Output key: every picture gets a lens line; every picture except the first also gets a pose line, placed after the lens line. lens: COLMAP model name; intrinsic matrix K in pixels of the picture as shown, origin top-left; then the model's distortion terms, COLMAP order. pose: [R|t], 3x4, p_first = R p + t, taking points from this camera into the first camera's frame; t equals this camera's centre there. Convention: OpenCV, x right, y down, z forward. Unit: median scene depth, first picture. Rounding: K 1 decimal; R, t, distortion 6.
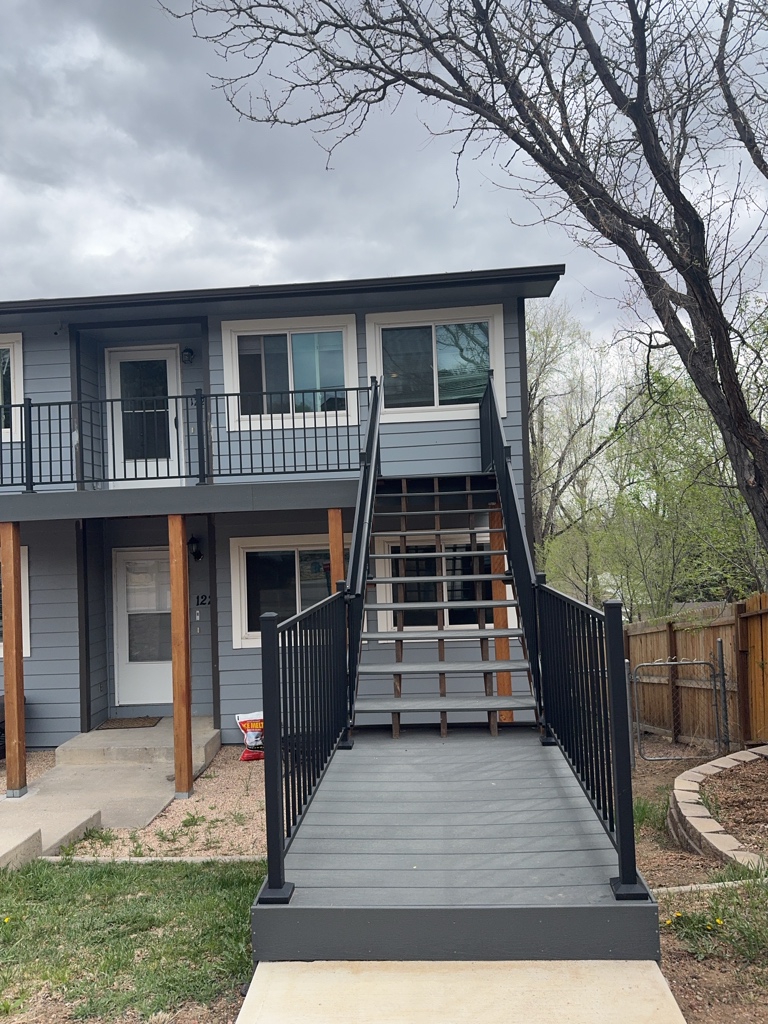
lens RADIAL K [[707.0, 0, 386.2], [0, 707.0, 503.6], [0, 0, 1]] dist [0.024237, -0.003603]
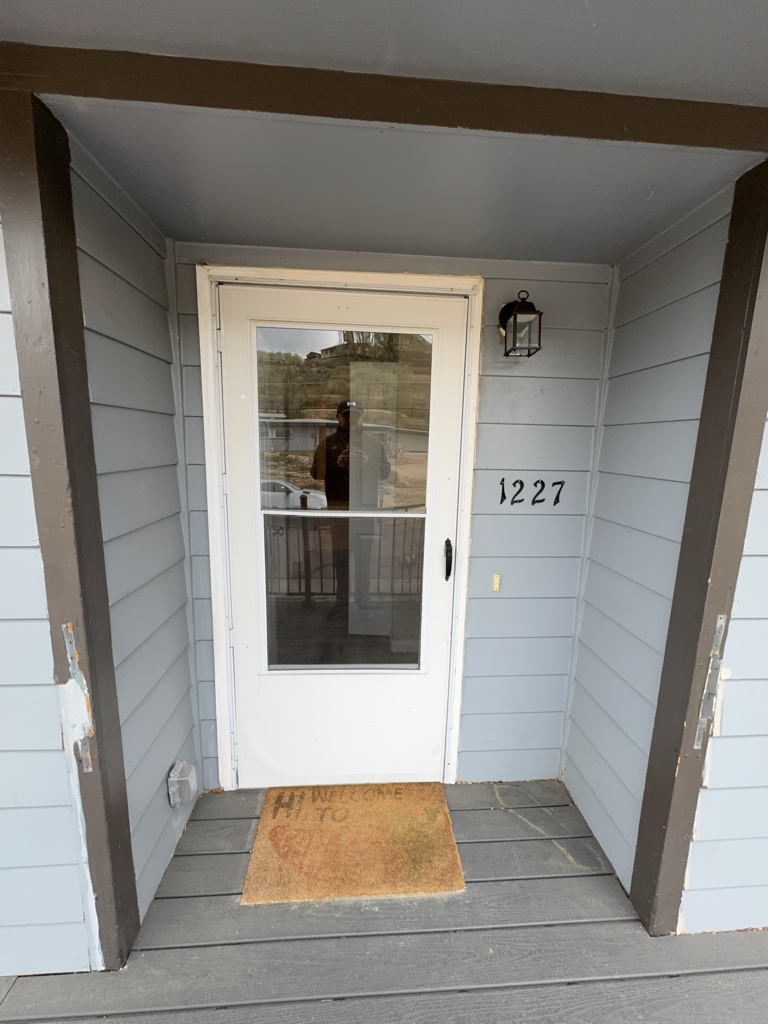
lens RADIAL K [[413.0, 0, 381.5], [0, 413.0, 510.5], [0, 0, 1]] dist [-0.003854, -0.000243]
pose [[0.991760, 0.039131, 0.121988, -0.366091], [-0.063444, 0.977264, 0.202313, -0.179197], [-0.111298, -0.208385, 0.971693, 0.885858]]
